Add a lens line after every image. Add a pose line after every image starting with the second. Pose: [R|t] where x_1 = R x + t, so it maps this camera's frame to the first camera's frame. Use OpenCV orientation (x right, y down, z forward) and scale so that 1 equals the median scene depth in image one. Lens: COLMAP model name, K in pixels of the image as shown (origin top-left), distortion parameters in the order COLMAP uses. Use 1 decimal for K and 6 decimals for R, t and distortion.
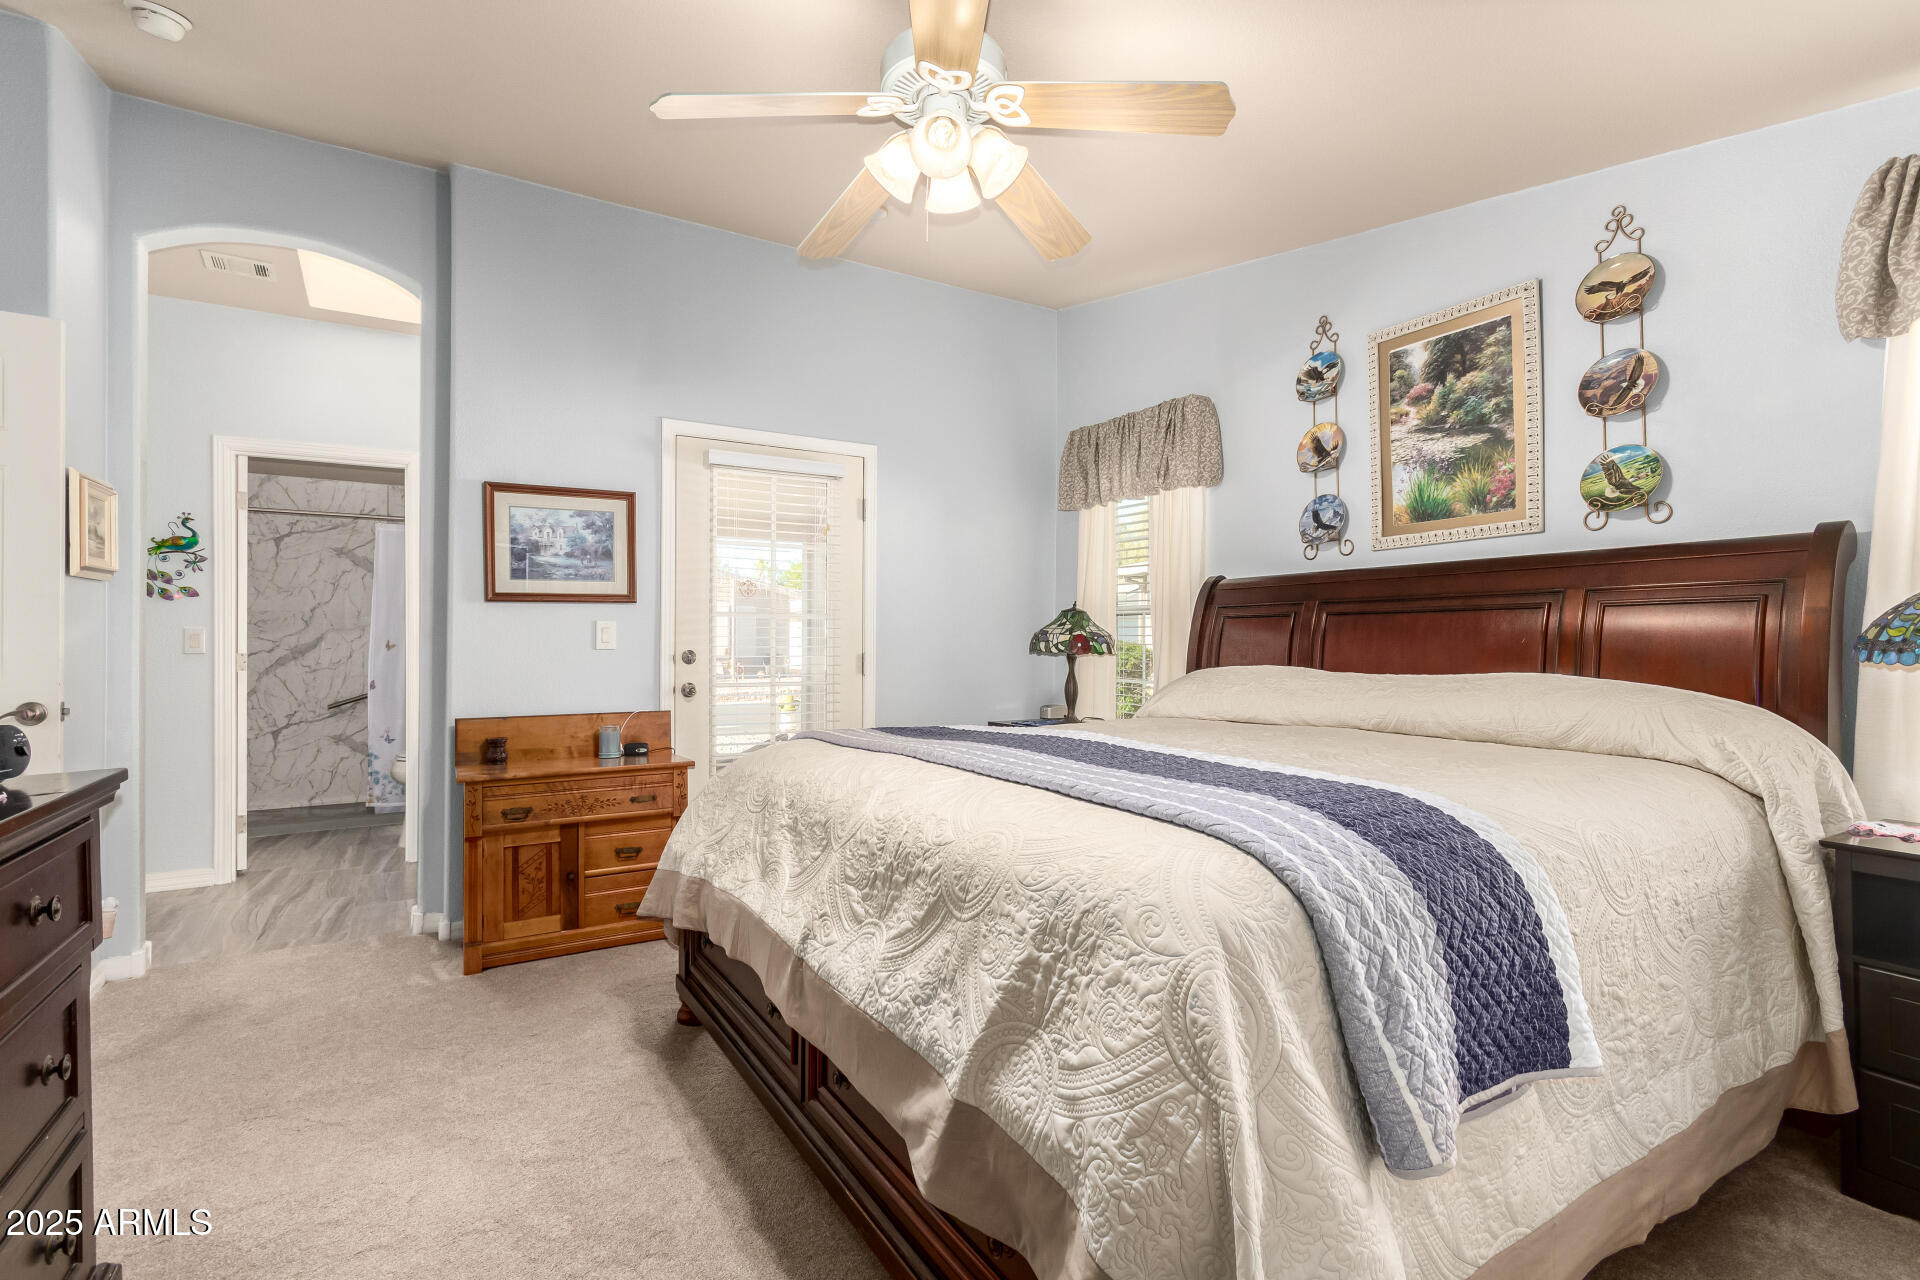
lens RADIAL K [[880.5, 0, 962.6], [0, 880.5, 643.4], [0, 0, 1]] dist [0.004445, 0.000413]
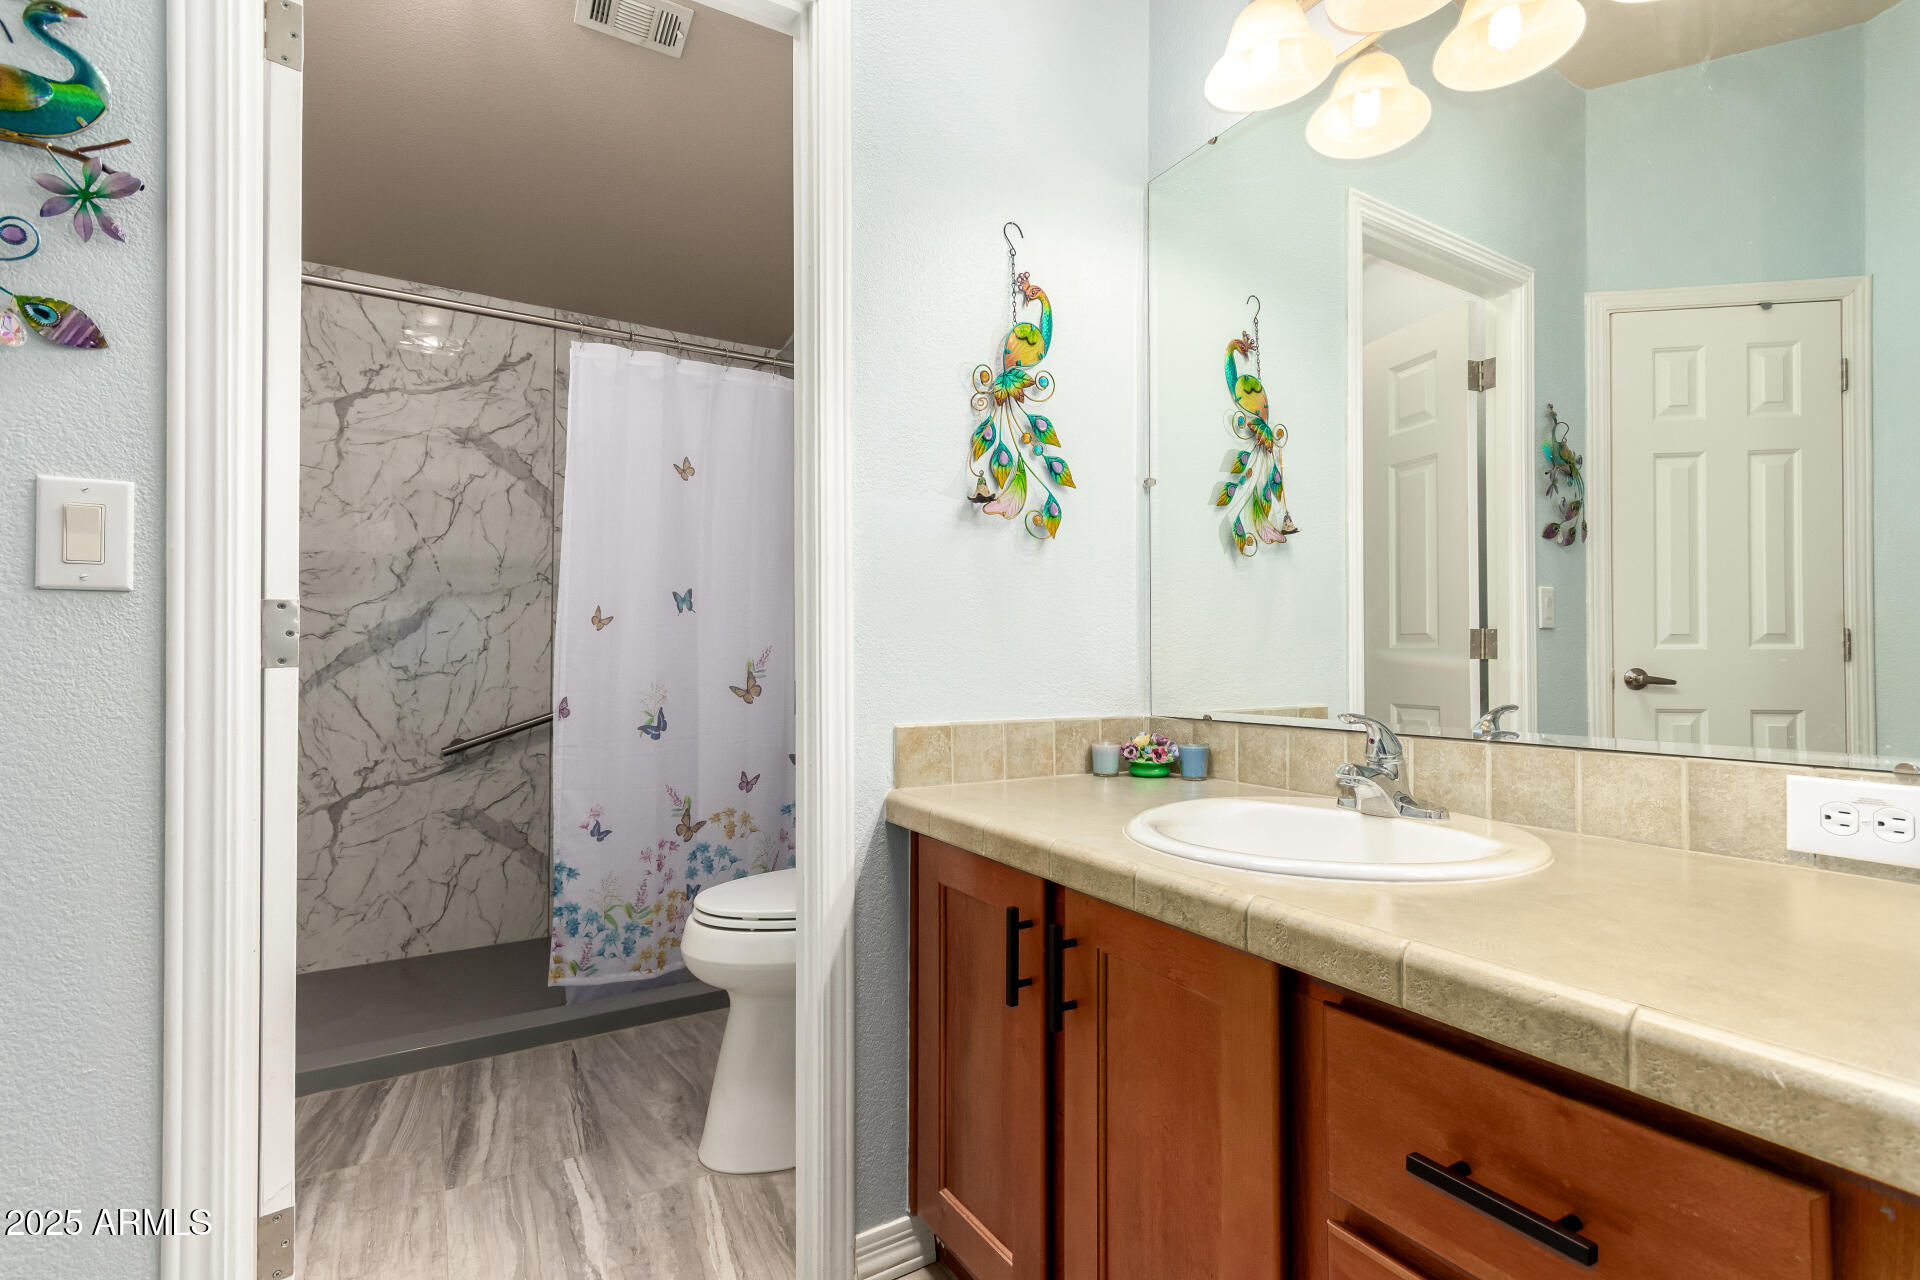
lens RADIAL K [[880.5, 0, 970.4], [0, 880.5, 645.0], [0, 0, 1]] dist [0.004445, 0.000413]
pose [[0.999993, -0.001230, -0.003597, -0.202860], [0.001198, 0.999959, -0.008928, 0.008557], [0.003608, 0.008923, 0.999954, 0.245199]]
